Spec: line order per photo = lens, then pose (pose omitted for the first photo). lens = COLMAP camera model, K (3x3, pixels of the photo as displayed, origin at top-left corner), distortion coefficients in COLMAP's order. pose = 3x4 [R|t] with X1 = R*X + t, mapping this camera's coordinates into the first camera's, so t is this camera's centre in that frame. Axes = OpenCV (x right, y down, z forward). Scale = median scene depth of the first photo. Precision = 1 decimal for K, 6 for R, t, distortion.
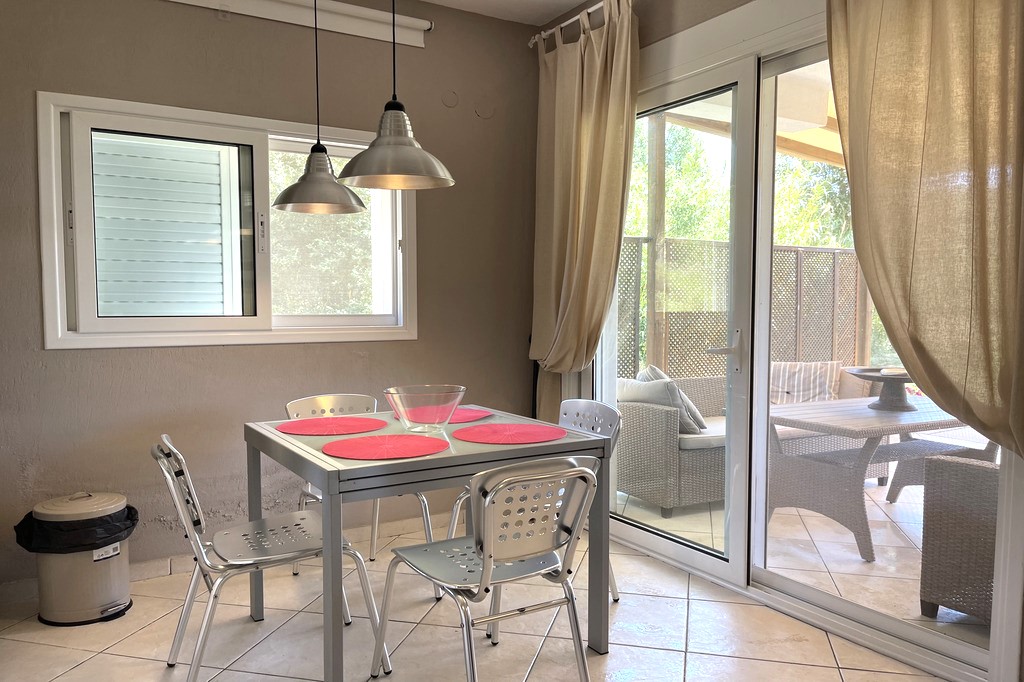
lens RADIAL K [[779.9, 0, 507.5], [0, 779.9, 354.0], [0, 0, 1]] dist [0.021813, -0.001565]
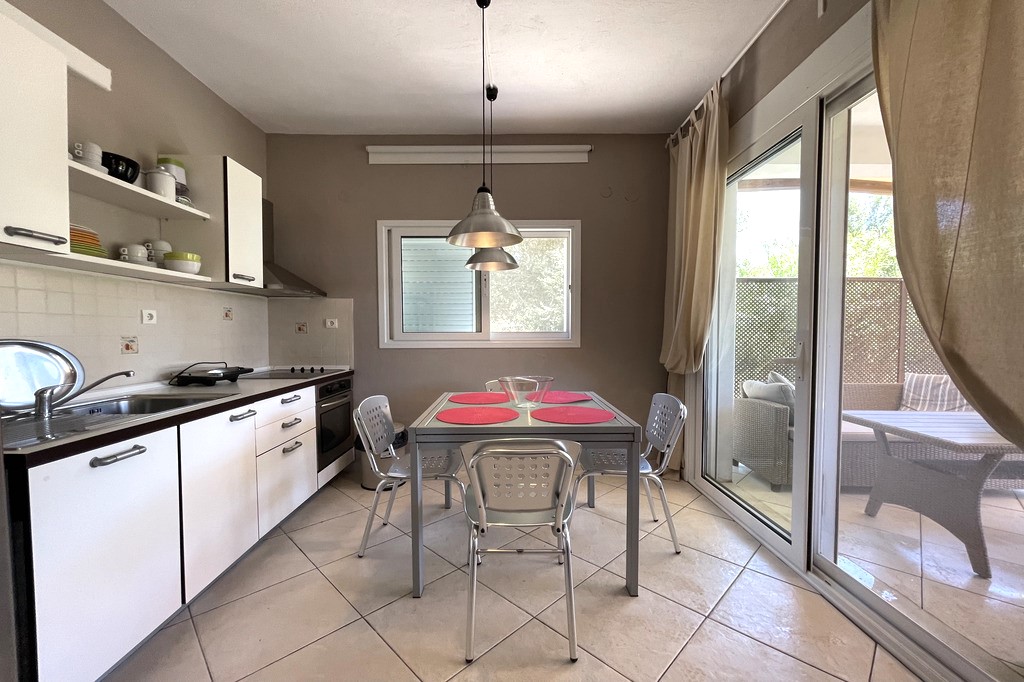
lens RADIAL K [[414.5, 0, 509.1], [0, 414.5, 349.0], [0, 0, 1]] dist [-0.000006, 0.000372]
pose [[0.857069, 0.019214, -0.514843, 0.240447], [-0.030832, 0.999426, -0.014028, 0.000218], [0.514278, 0.027897, 0.857170, 0.263071]]
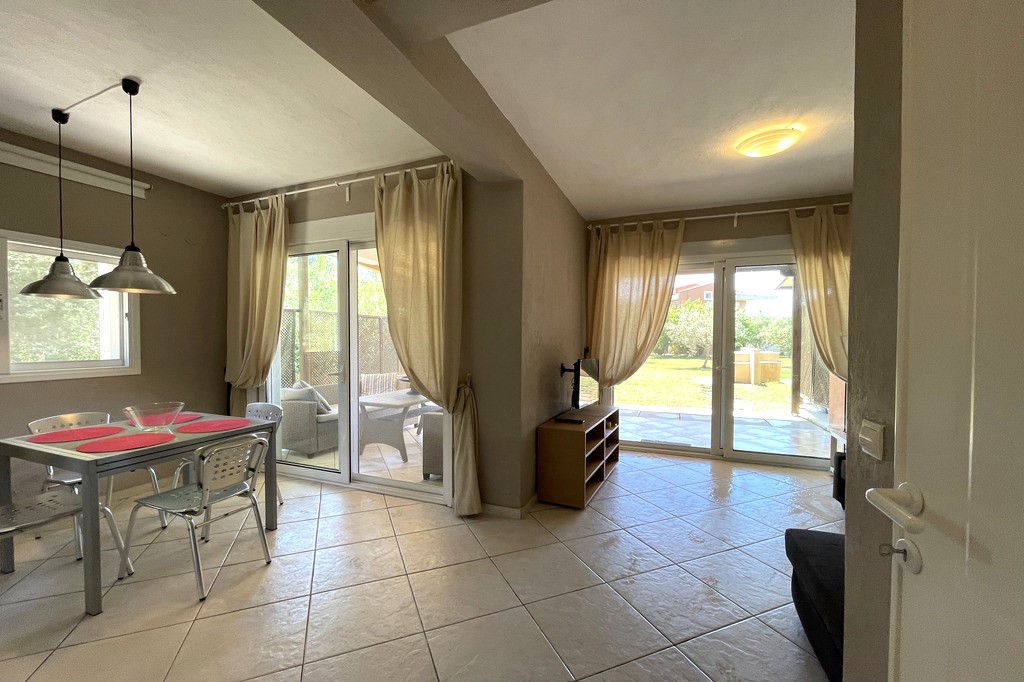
lens RADIAL K [[414.5, 0, 509.1], [0, 414.5, 349.0], [0, 0, 1]] dist [-0.000006, 0.000372]
pose [[0.802739, -0.012891, 0.596191, -0.017764], [0.036087, 0.998984, -0.026989, -0.025142], [-0.595237, 0.043180, 0.802389, -0.191624]]
